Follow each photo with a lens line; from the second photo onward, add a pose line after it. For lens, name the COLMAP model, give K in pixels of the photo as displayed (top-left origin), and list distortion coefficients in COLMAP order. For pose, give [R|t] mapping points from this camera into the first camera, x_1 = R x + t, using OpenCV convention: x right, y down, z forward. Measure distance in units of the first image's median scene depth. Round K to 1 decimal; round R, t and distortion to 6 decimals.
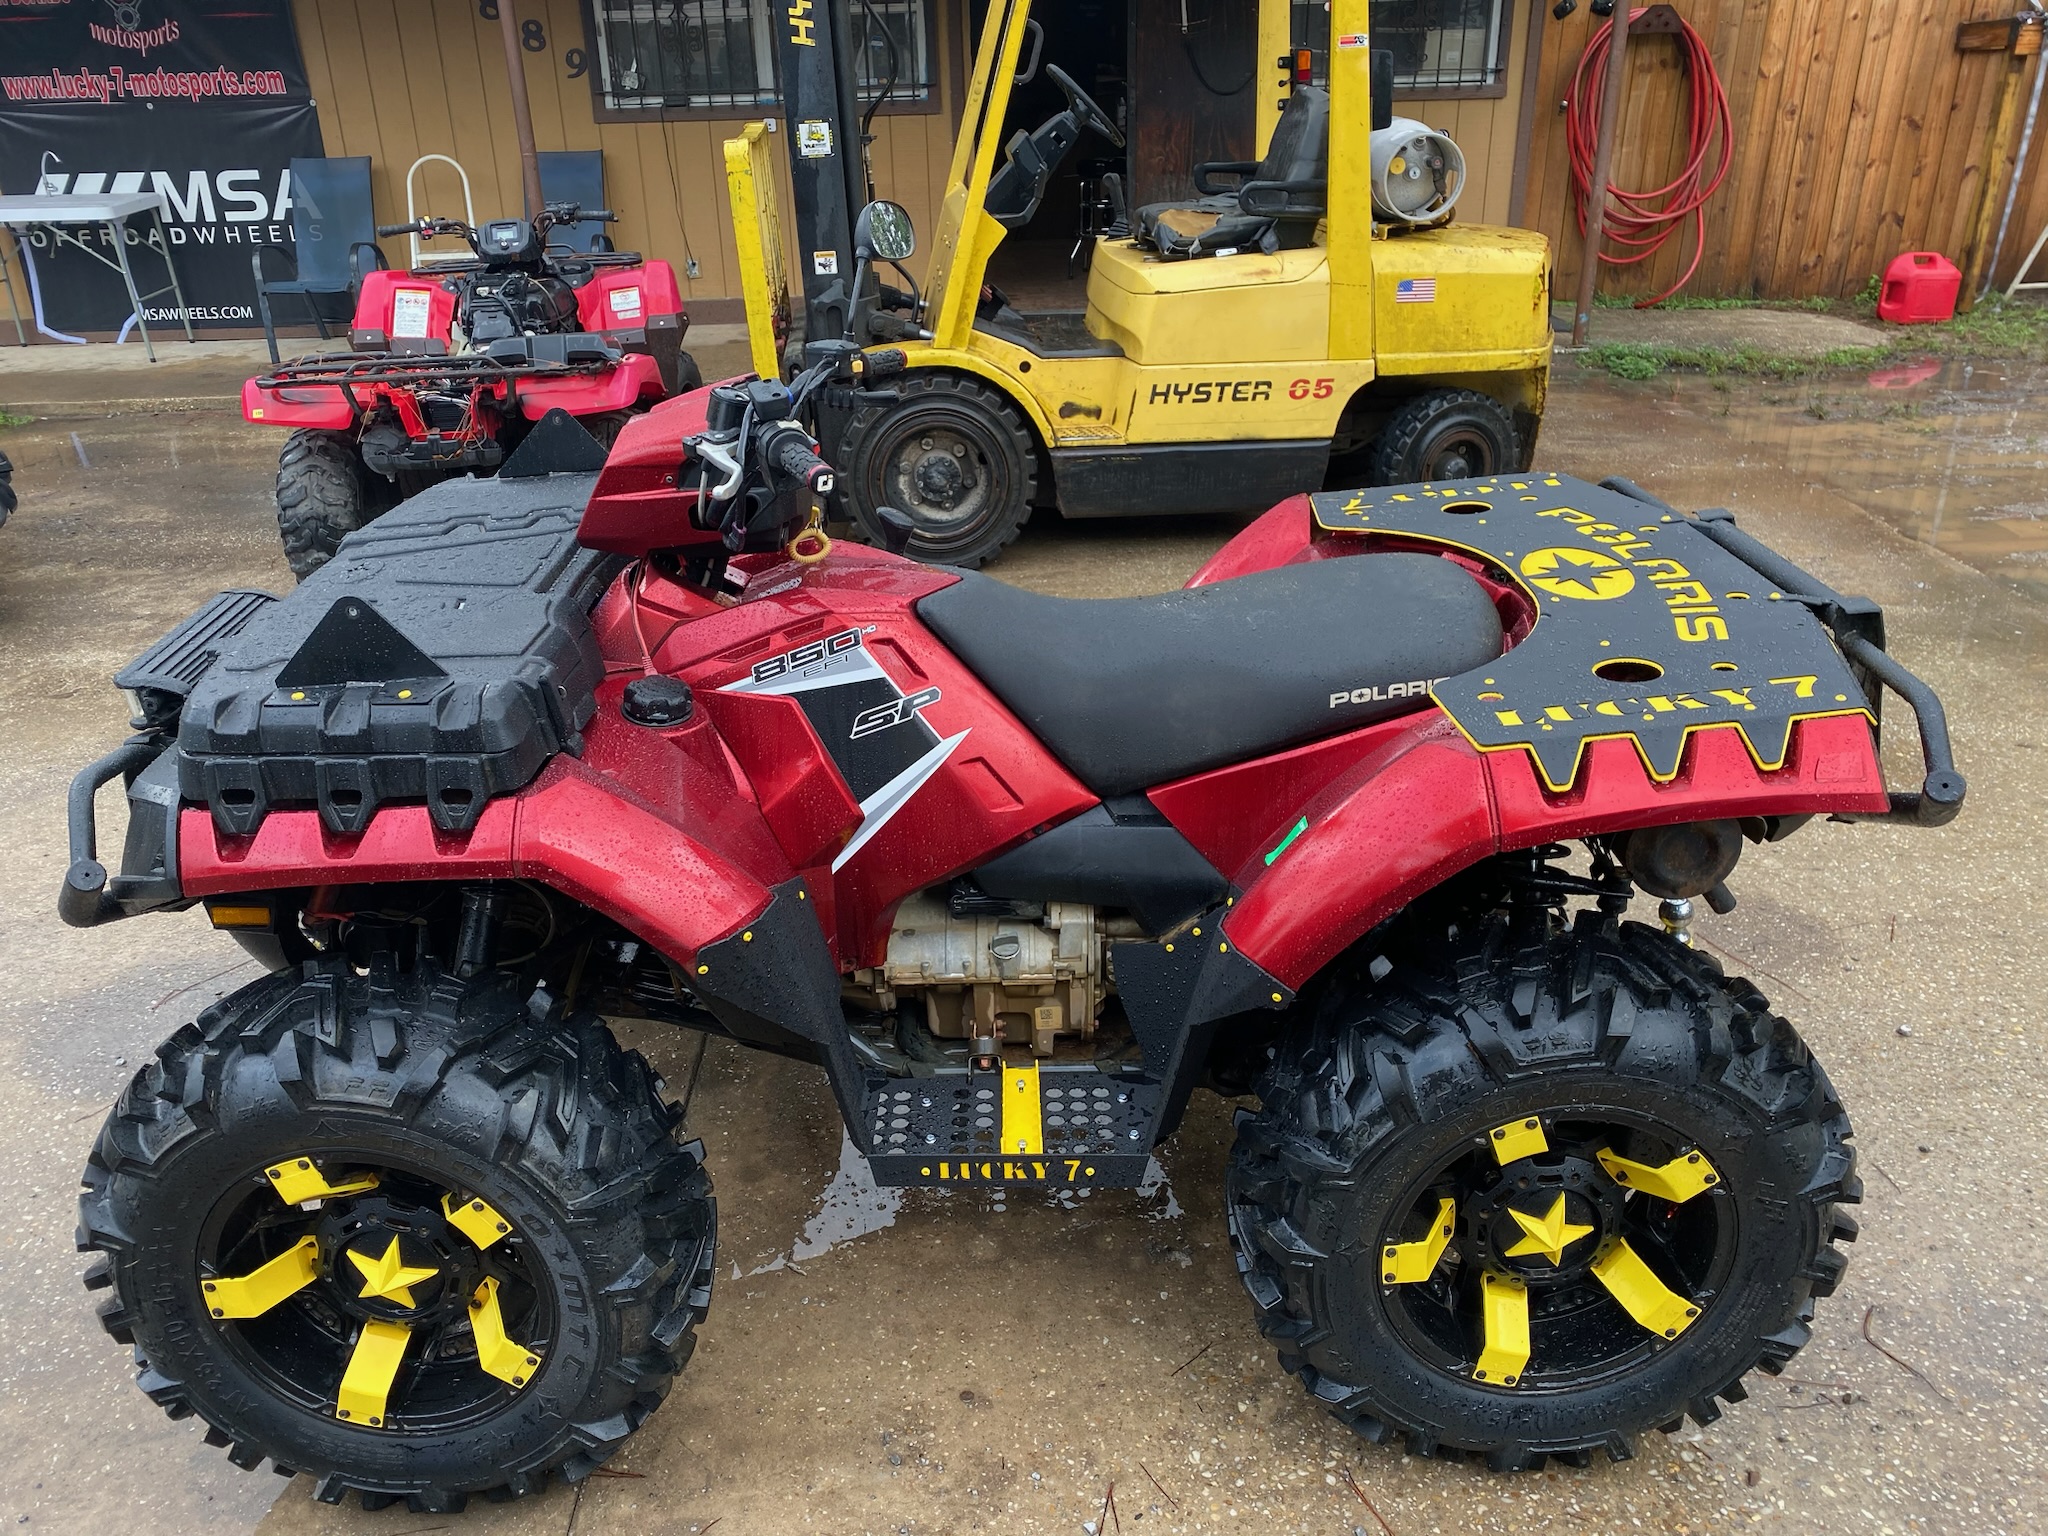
lens RADIAL K [[1564.1, 0, 1024.1], [0, 1564.1, 732.3], [0, 0, 1]] dist [0.071018, -0.001608]
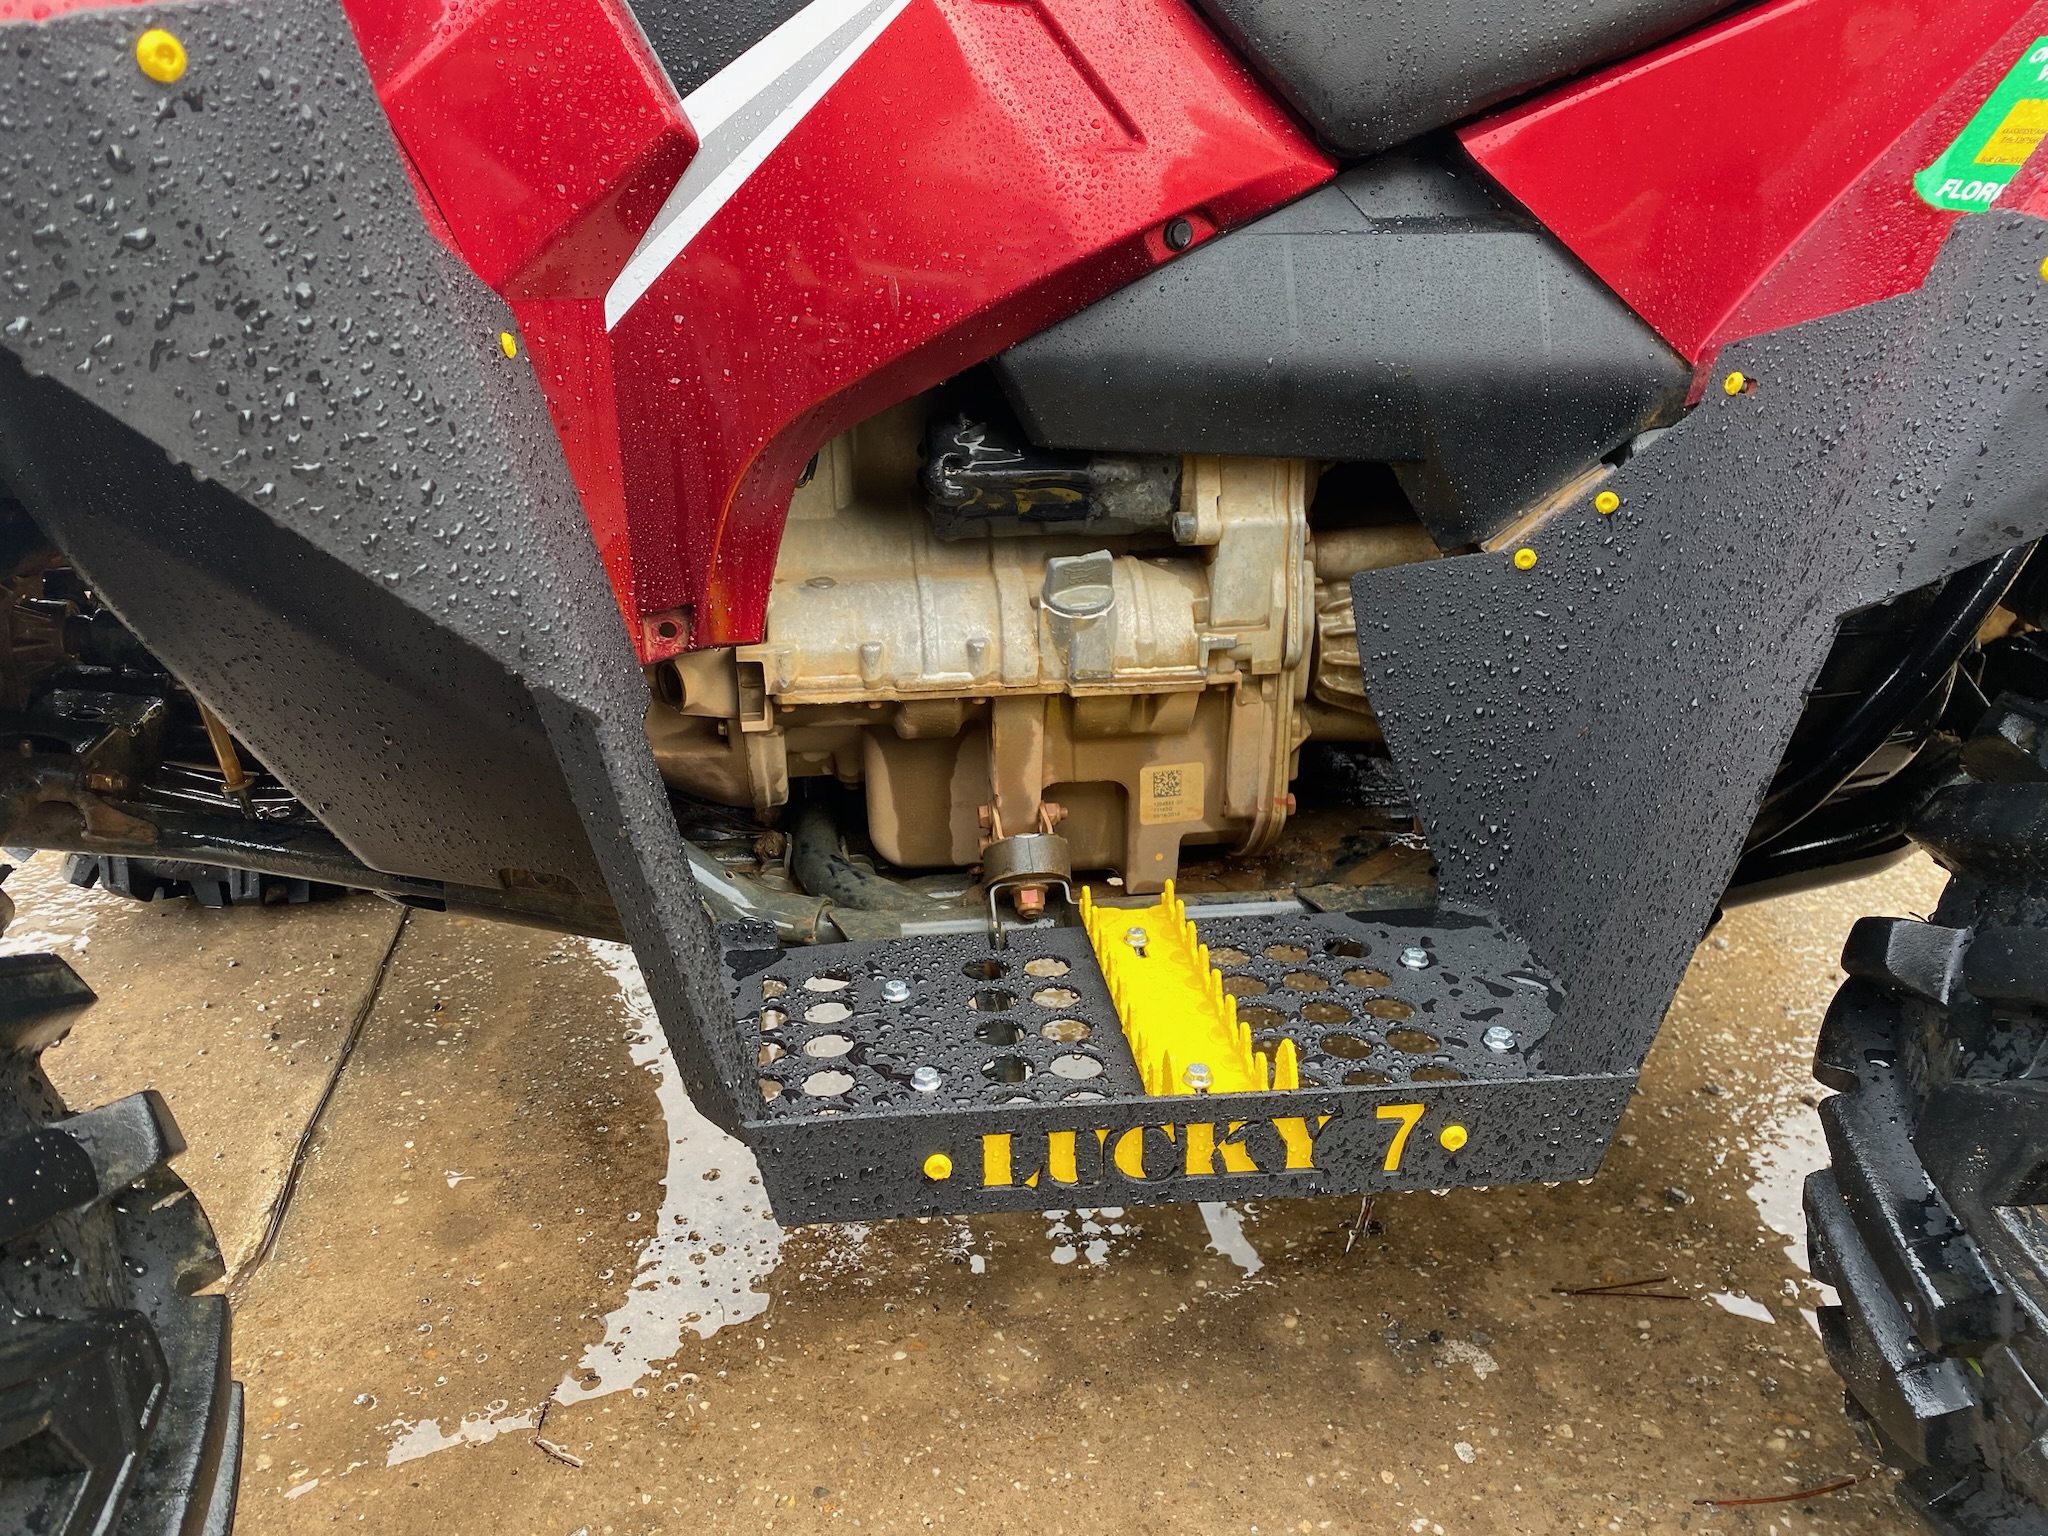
lens RADIAL K [[1539.4, 0, 1024.0], [0, 1539.4, 768.0], [0, 0, 1]] dist [0.075608, -0.135410]
pose [[0.992983, -0.028799, 0.114693, -0.069680], [0.030273, 0.999480, -0.011124, 0.182268], [-0.114313, 0.014518, 0.993339, 0.618807]]
